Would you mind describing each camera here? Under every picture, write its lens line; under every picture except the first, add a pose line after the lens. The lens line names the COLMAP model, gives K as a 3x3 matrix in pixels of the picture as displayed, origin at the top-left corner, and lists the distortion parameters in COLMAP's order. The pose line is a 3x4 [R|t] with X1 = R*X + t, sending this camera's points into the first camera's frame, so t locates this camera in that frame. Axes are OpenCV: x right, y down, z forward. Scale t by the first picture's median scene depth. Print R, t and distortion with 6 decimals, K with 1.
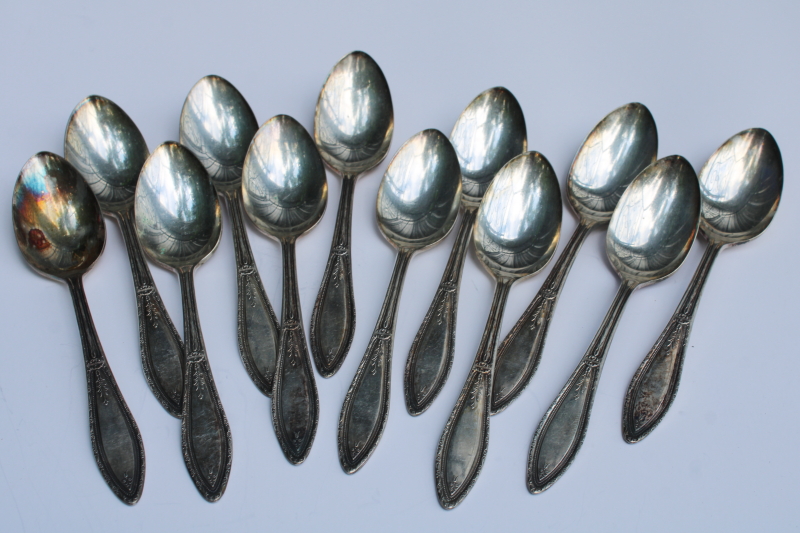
lens RADIAL K [[1899.9, 0, 400.0], [0, 1899.9, 266.5], [0, 0, 1]] dist [-0.024932, -0.108222]
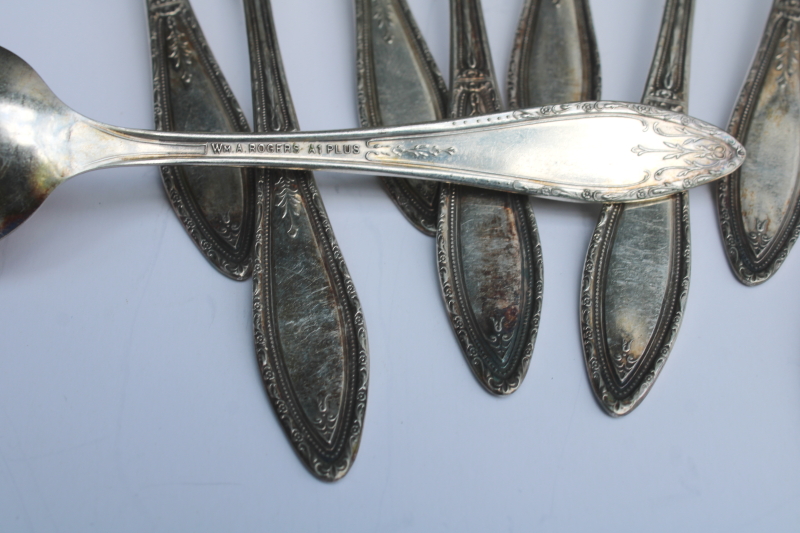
lens RADIAL K [[1899.9, 0, 400.0], [0, 1899.9, 266.5], [0, 0, 1]] dist [-0.024932, -0.108222]
pose [[0.999784, 0.018413, 0.009598, -0.078049], [-0.019340, 0.993996, 0.107697, 0.025597], [-0.007558, -0.107860, 0.994137, 0.511269]]
